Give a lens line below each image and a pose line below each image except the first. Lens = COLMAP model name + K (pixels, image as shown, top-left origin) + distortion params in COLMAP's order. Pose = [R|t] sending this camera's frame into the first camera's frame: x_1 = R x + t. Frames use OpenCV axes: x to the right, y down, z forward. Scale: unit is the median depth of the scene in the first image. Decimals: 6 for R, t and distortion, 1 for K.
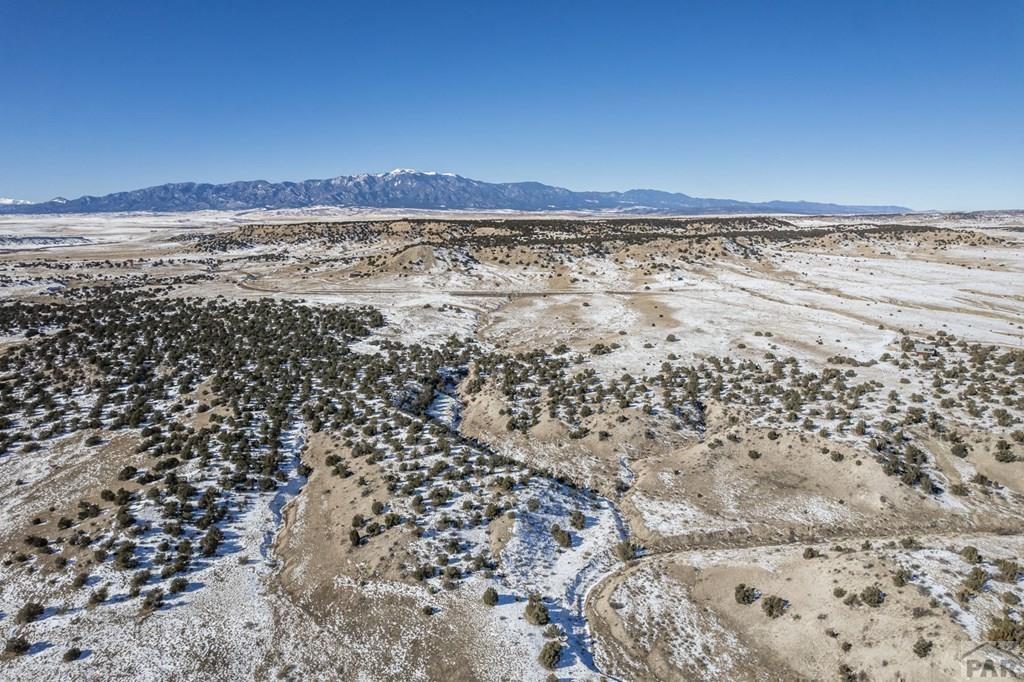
lens RADIAL K [[654.7, 0, 510.0], [0, 654.7, 341.4], [0, 0, 1]] dist [-0.074905, 0.072739]
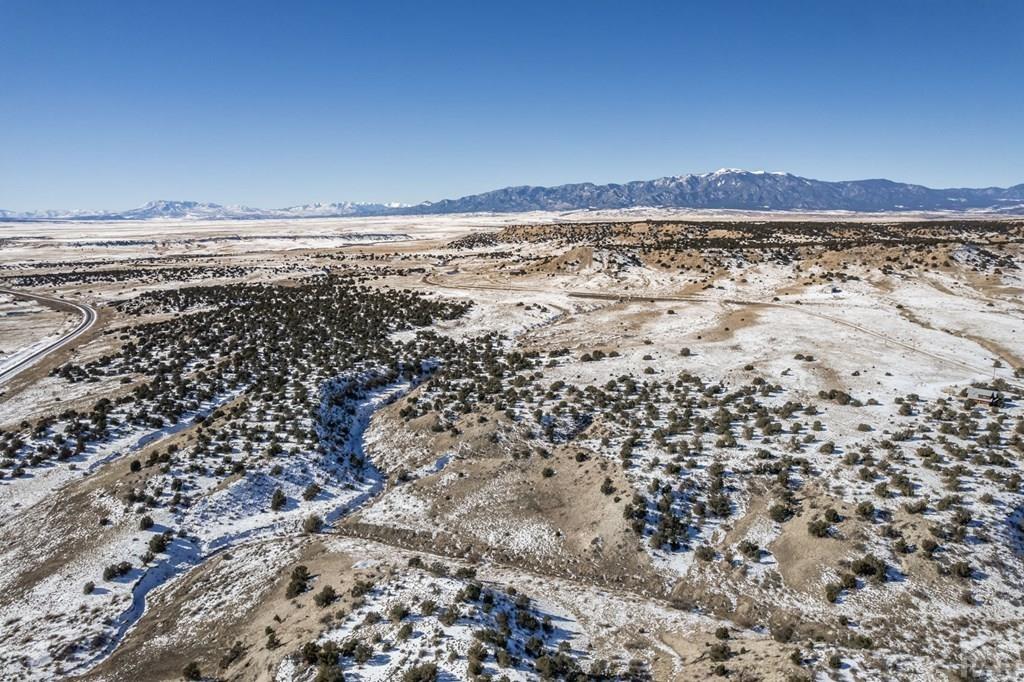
lens RADIAL K [[654.7, 0, 510.0], [0, 654.7, 341.4], [0, 0, 1]] dist [-0.074905, 0.072739]
pose [[0.884882, 0.082163, -0.458512, 0.231830], [-0.082697, 0.996395, 0.018952, -0.008722], [0.458416, 0.021147, 0.888486, 0.040716]]
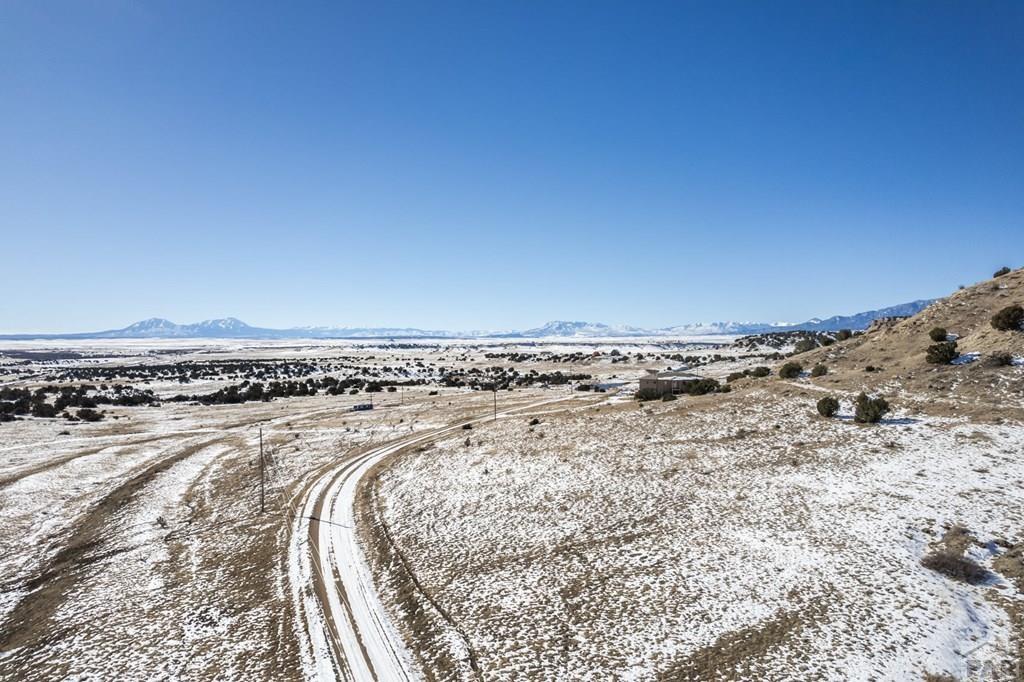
lens RADIAL K [[660.7, 0, 514.5], [0, 660.7, 338.2], [0, 0, 1]] dist [-0.070222, 0.068041]
pose [[0.500048, -0.006423, -0.865974, -0.080344], [-0.157750, 0.982566, -0.098379, -0.080662], [0.851509, 0.185802, 0.490317, 0.776891]]
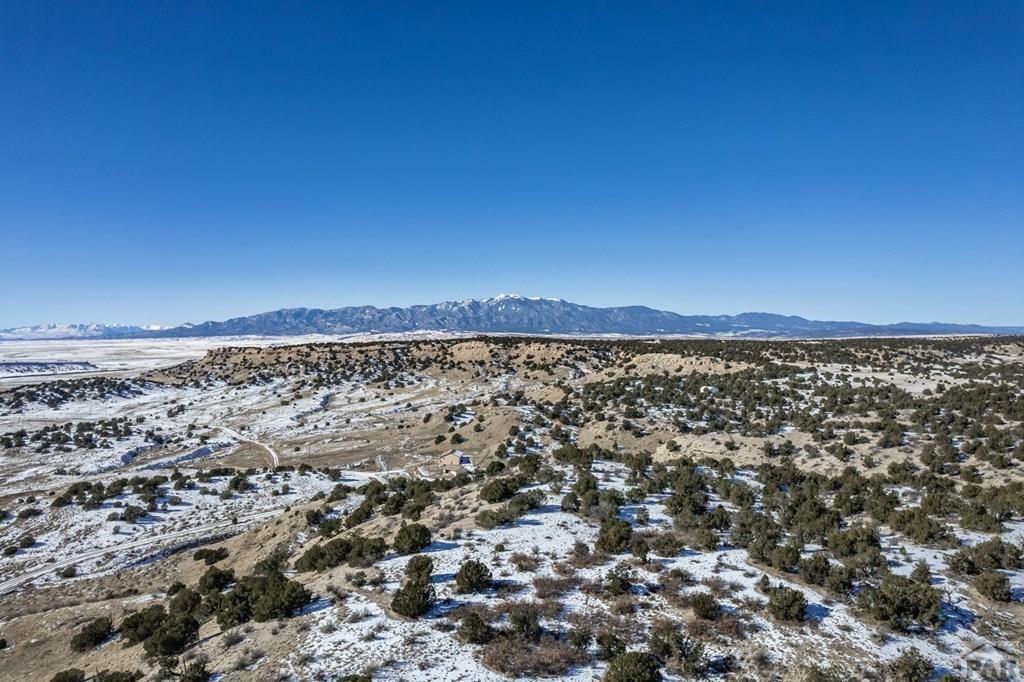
lens RADIAL K [[654.7, 0, 510.0], [0, 654.7, 341.4], [0, 0, 1]] dist [-0.074905, 0.072739]
pose [[0.987808, -0.002975, -0.155648, -0.109262], [-0.026391, 0.982146, -0.186258, -0.165166], [0.153423, 0.188095, 0.970094, 0.938340]]
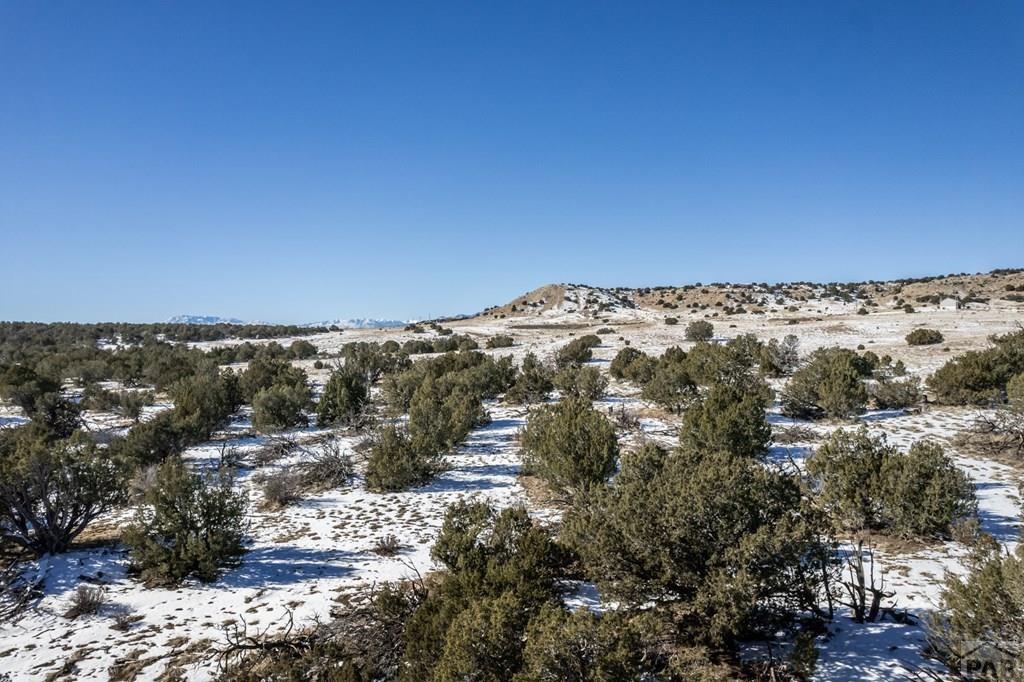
lens RADIAL K [[654.7, 0, 510.0], [0, 654.7, 341.4], [0, 0, 1]] dist [-0.074905, 0.072739]
pose [[0.872269, 0.000245, -0.489026, 0.167192], [-0.087569, 0.983915, -0.155703, 0.029837], [0.481122, 0.178639, 0.858260, 0.354377]]
